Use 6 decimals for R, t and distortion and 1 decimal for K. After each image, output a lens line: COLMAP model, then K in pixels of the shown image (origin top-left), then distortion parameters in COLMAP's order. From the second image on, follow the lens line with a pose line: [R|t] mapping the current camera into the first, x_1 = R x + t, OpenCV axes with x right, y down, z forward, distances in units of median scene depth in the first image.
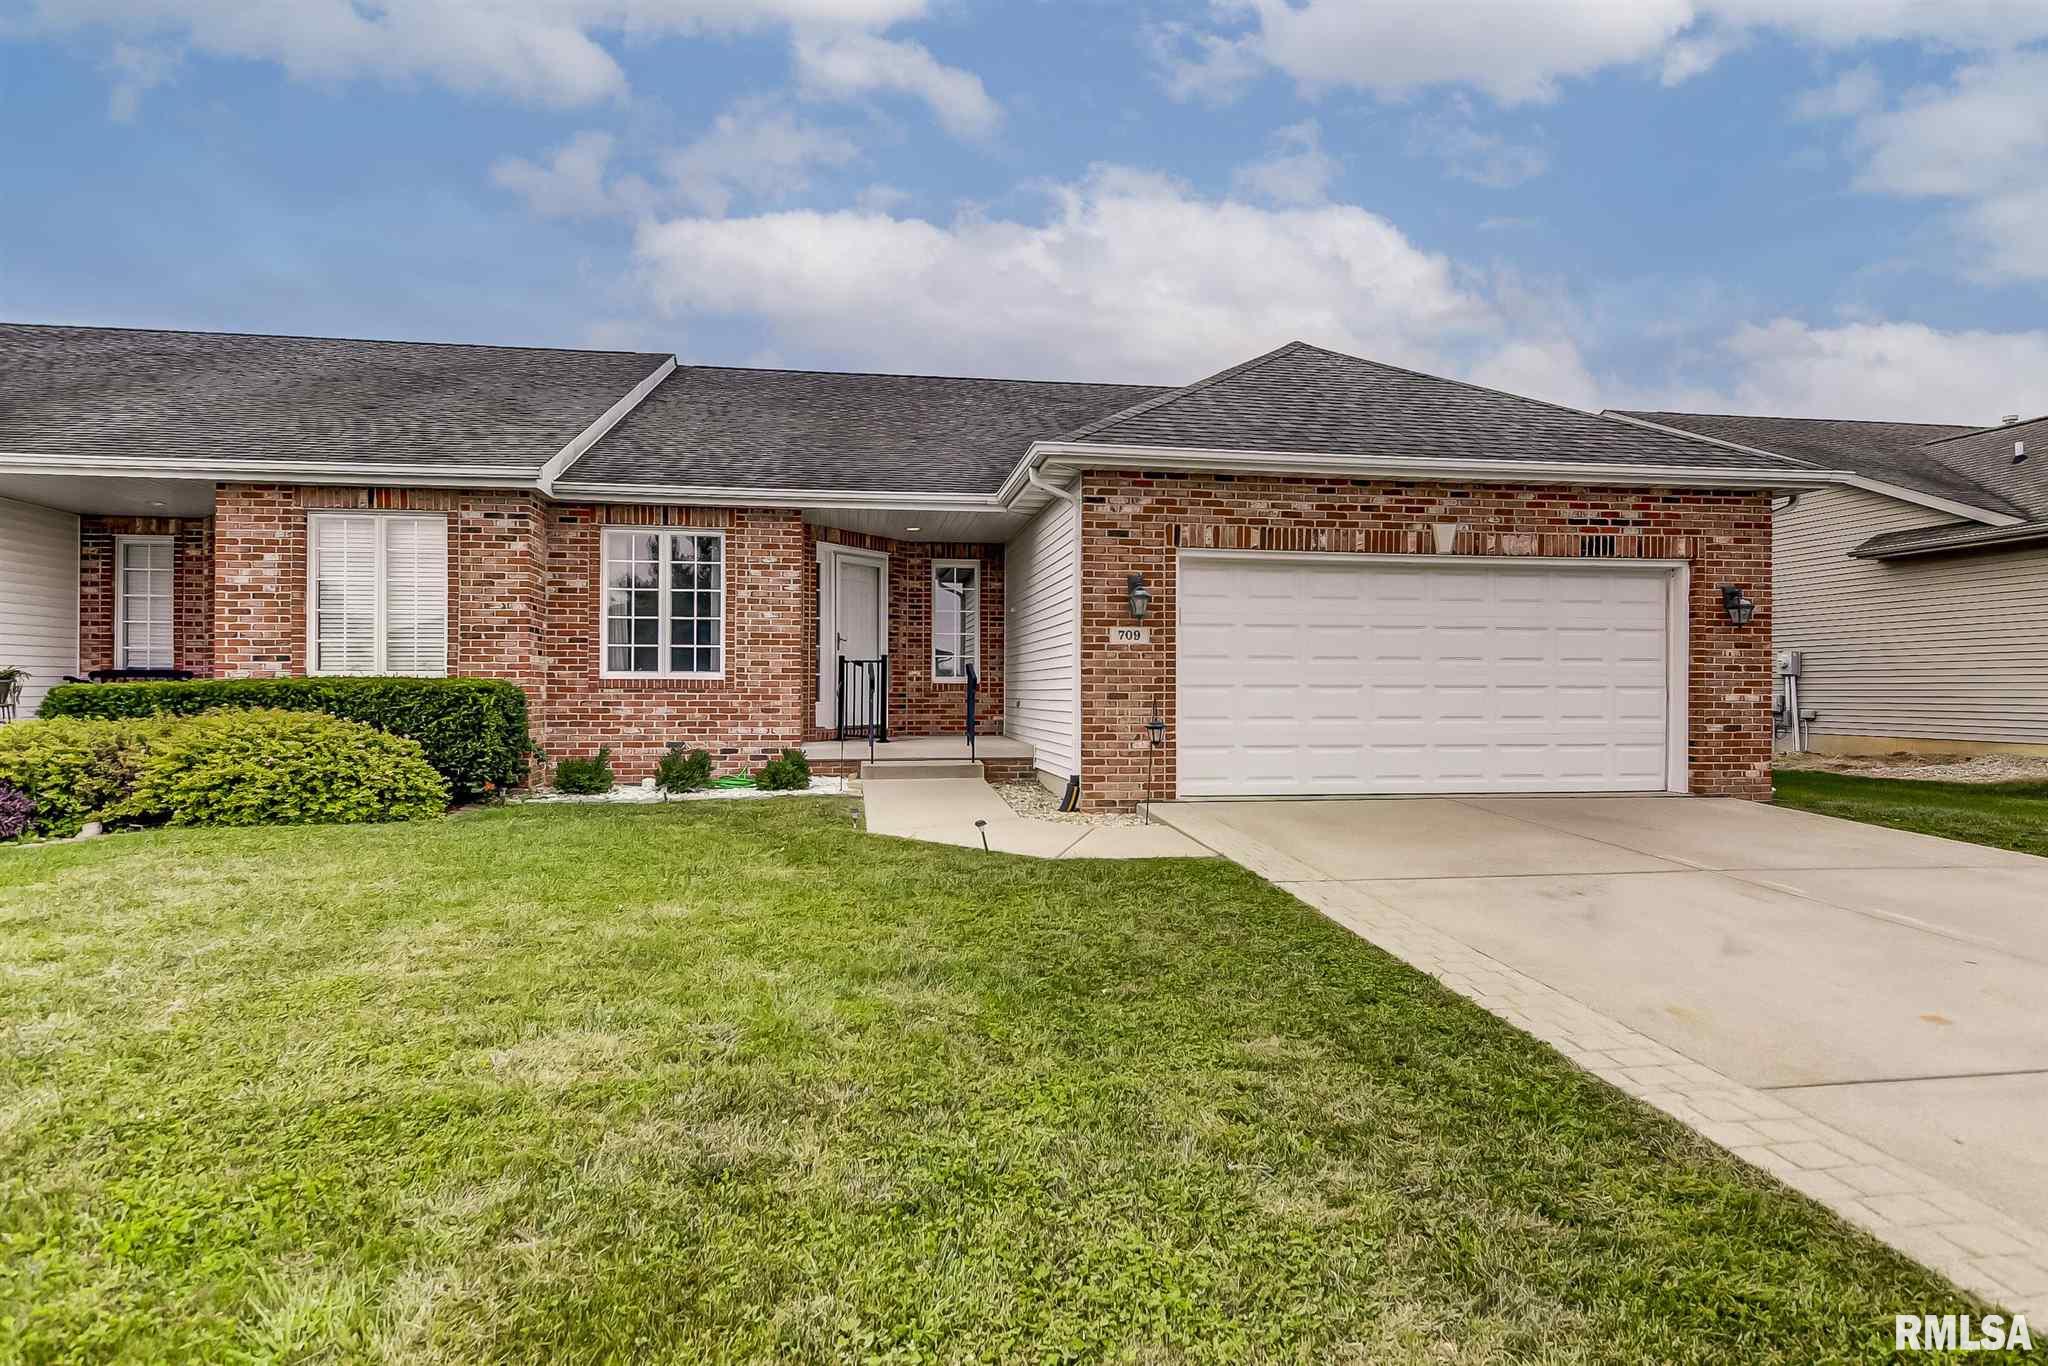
lens RADIAL K [[1120.6, 0, 1024.0], [0, 1120.6, 683.0], [0, 0, 1]] dist [0.018584, -0.018190]
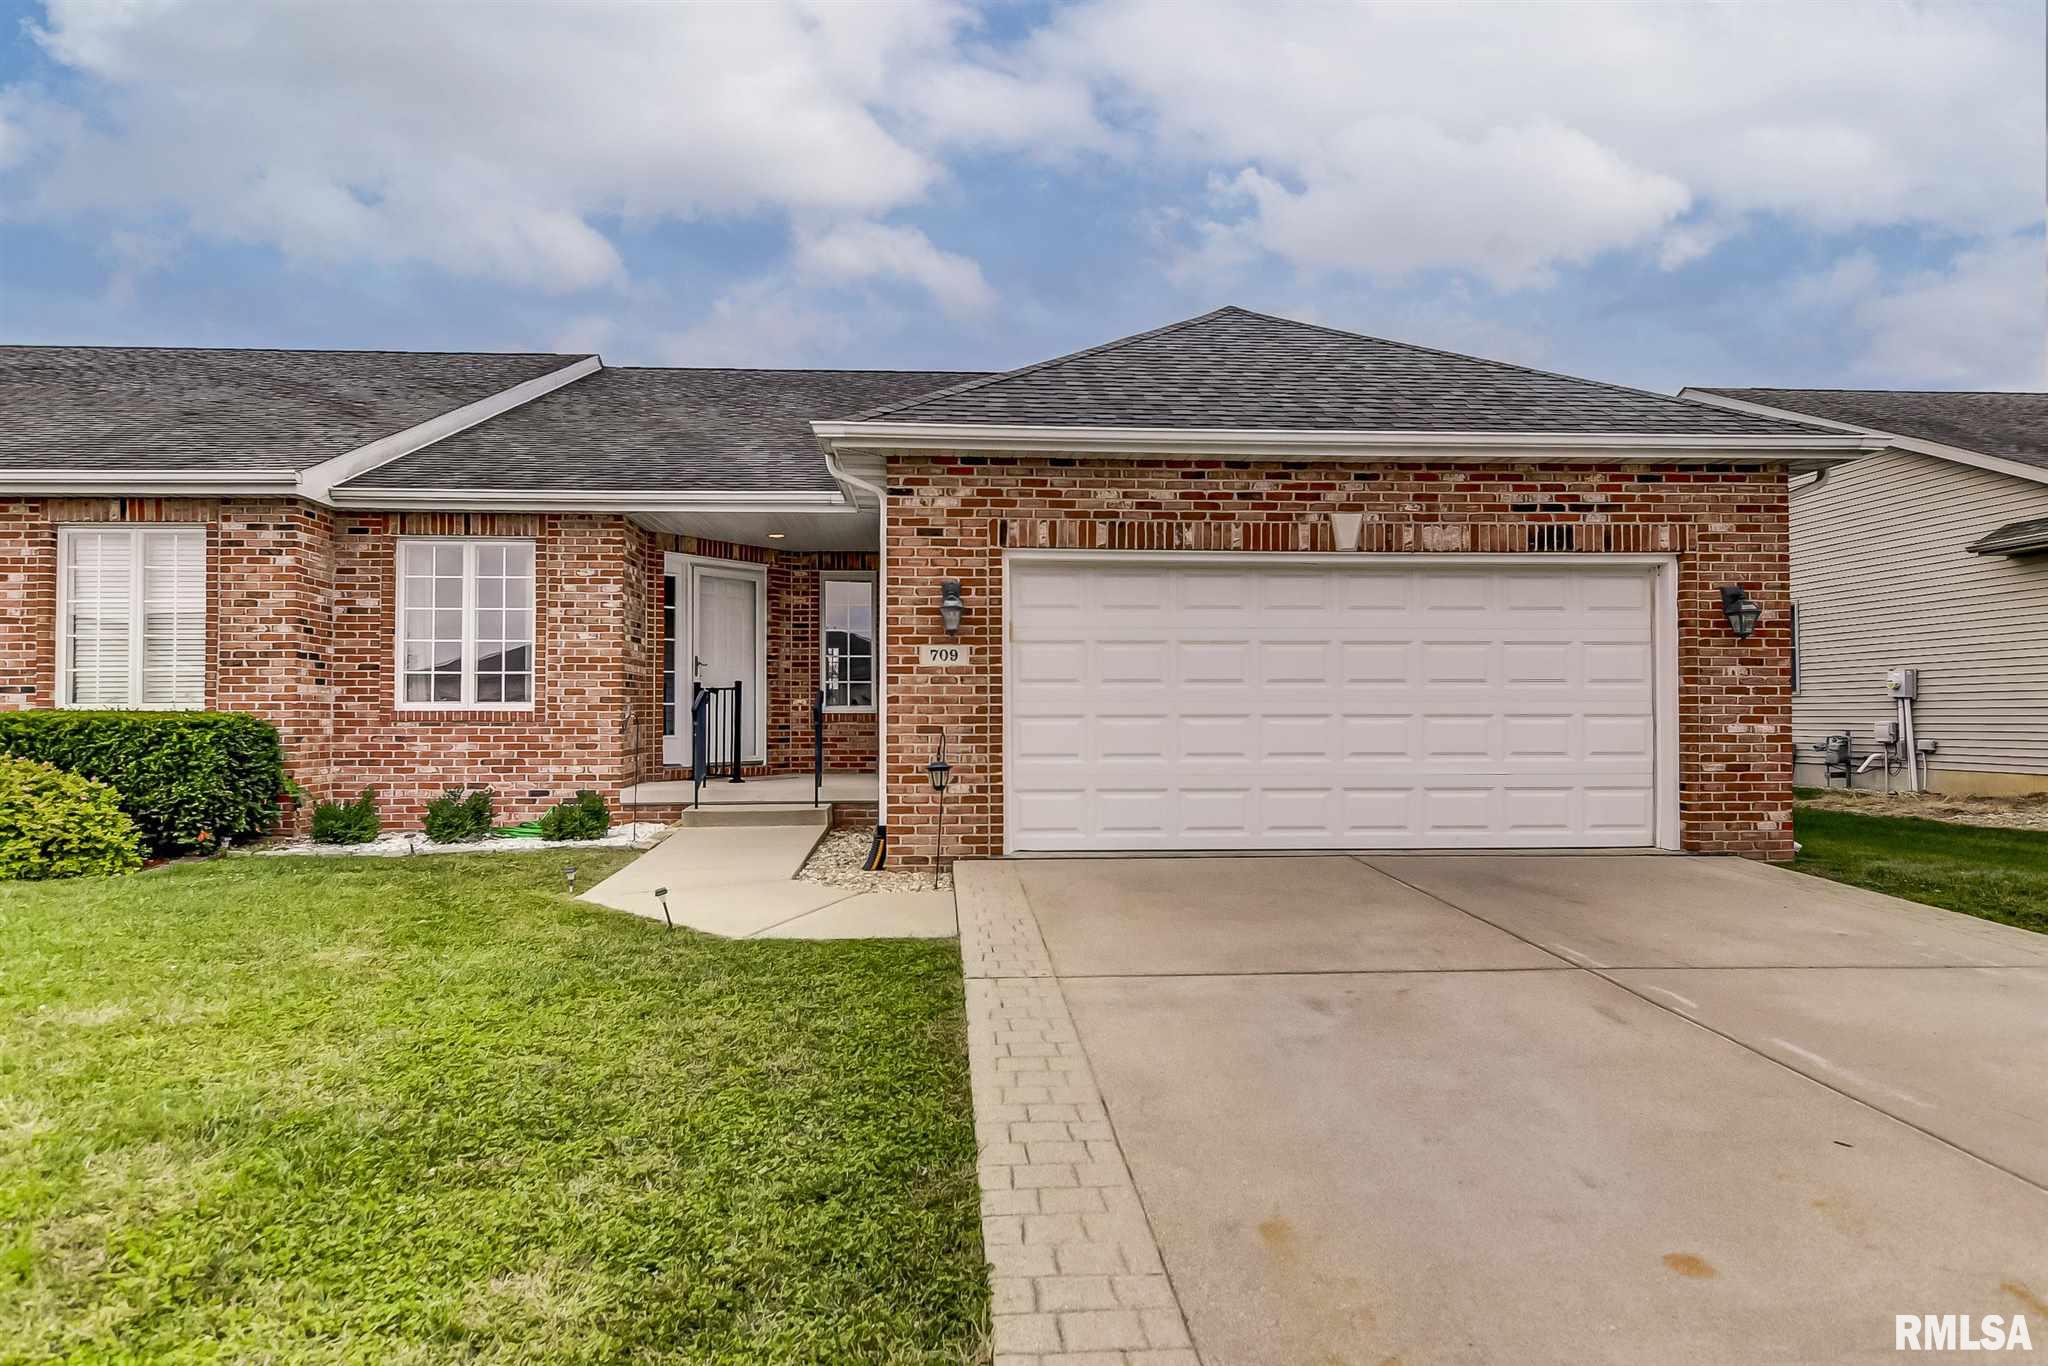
lens RADIAL K [[1192.8, 0, 1001.9], [0, 1192.8, 688.3], [0, 0, 1]] dist [0.018719, -0.018477]
pose [[0.995429, -0.006457, -0.095287, 0.203567], [0.004729, 0.999821, -0.018344, -0.002021], [0.095388, 0.017809, 0.995281, 0.124460]]
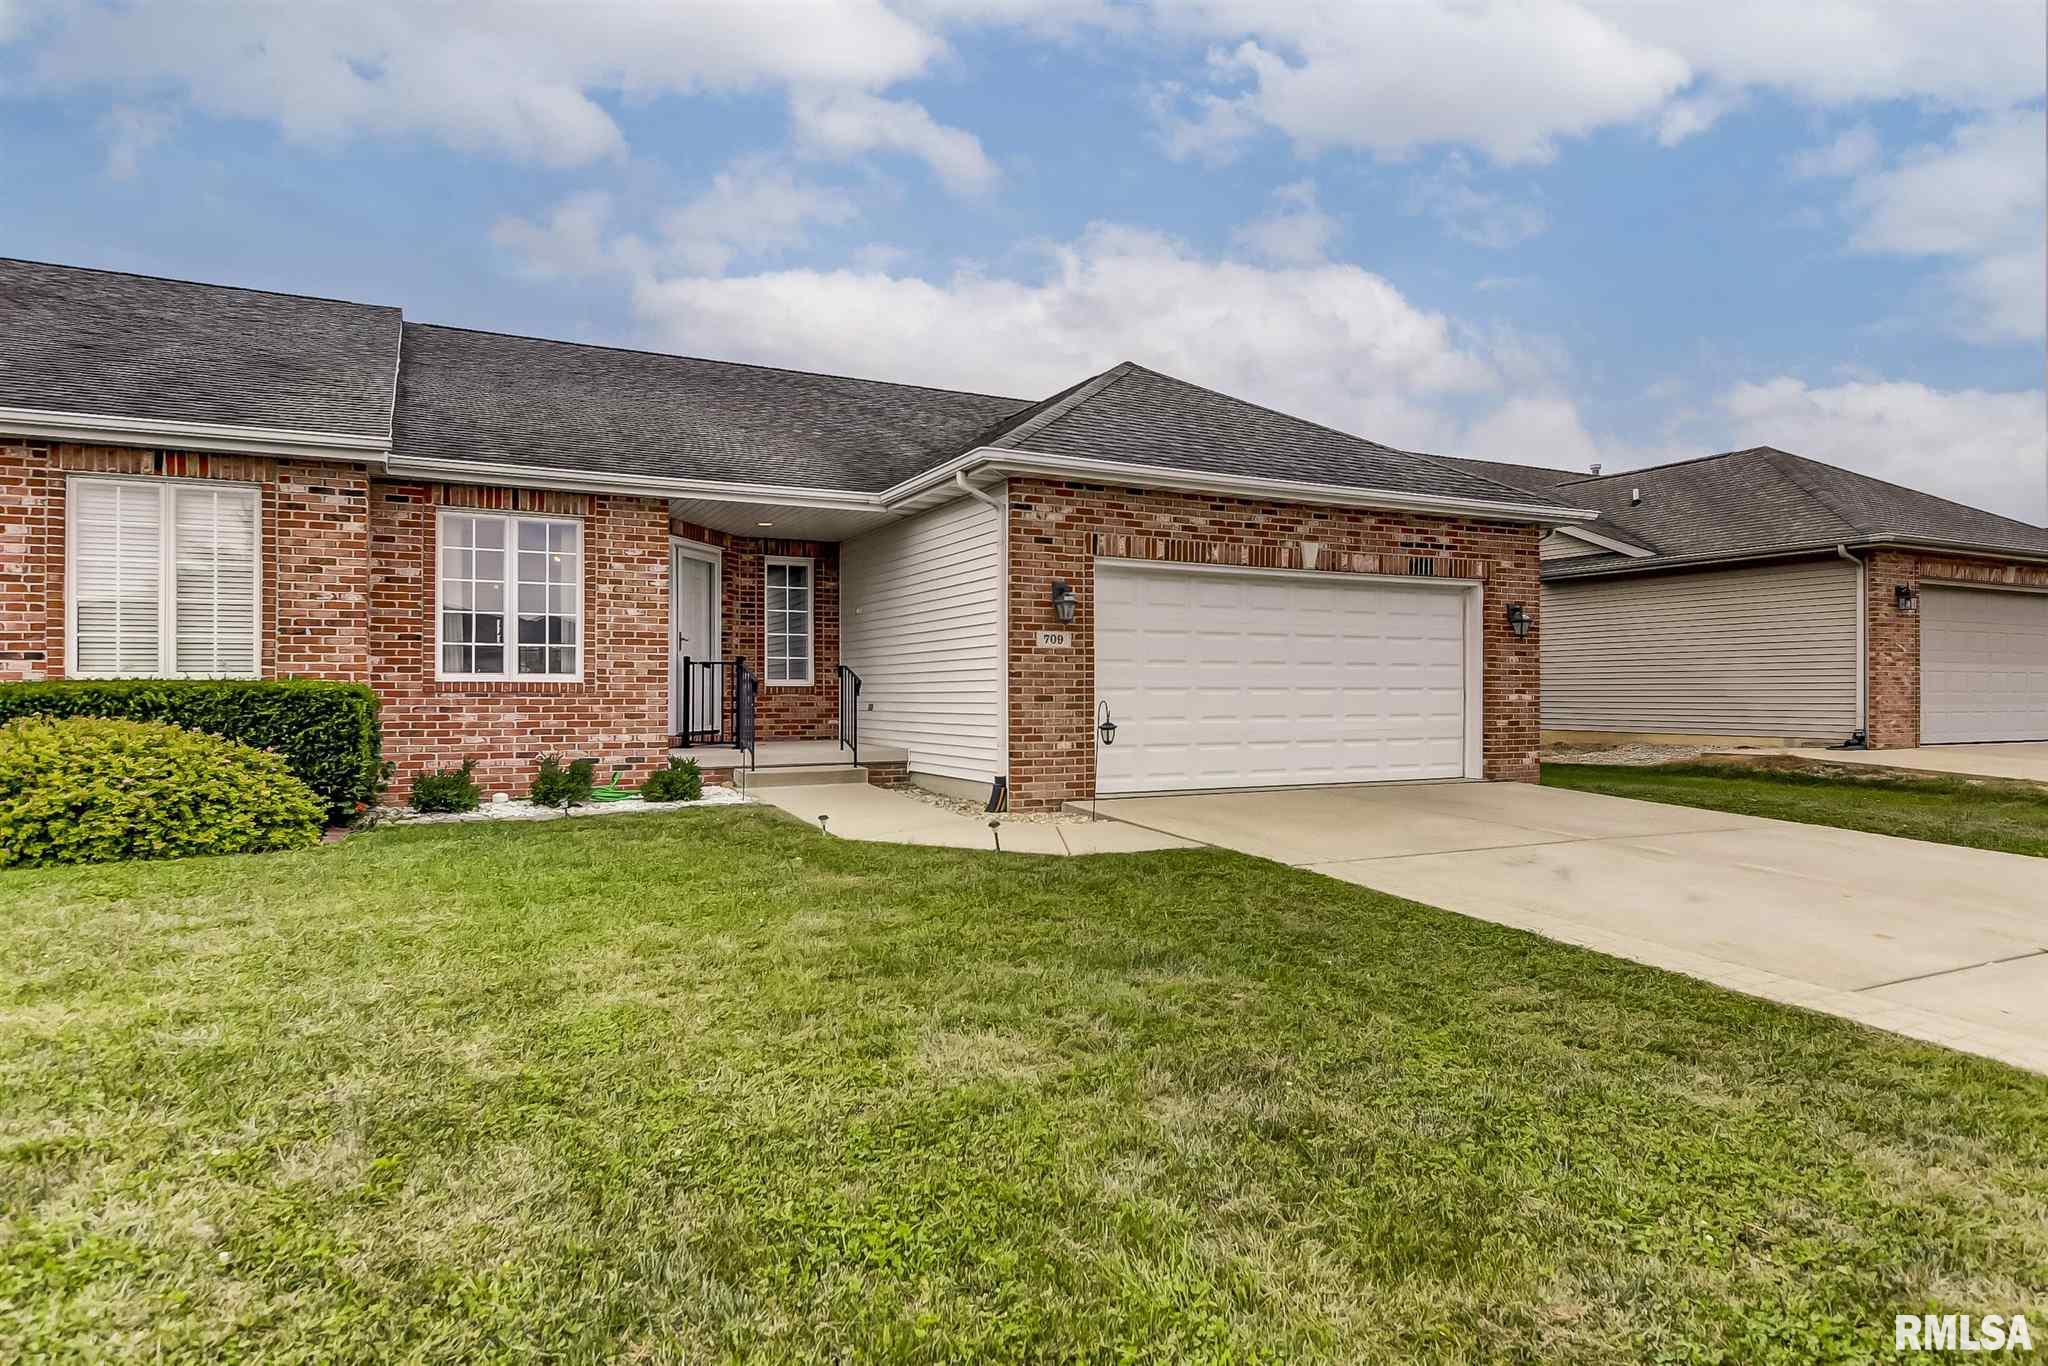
lens RADIAL K [[1151.4, 0, 1024.0], [0, 1151.4, 683.0], [0, 0, 1]] dist [0.020572, -0.017418]
pose [[0.952076, -0.000485, 0.305863, -0.237719], [0.001045, 0.999998, -0.001669, -0.000661], [-0.305861, 0.001909, 0.952074, -0.000550]]
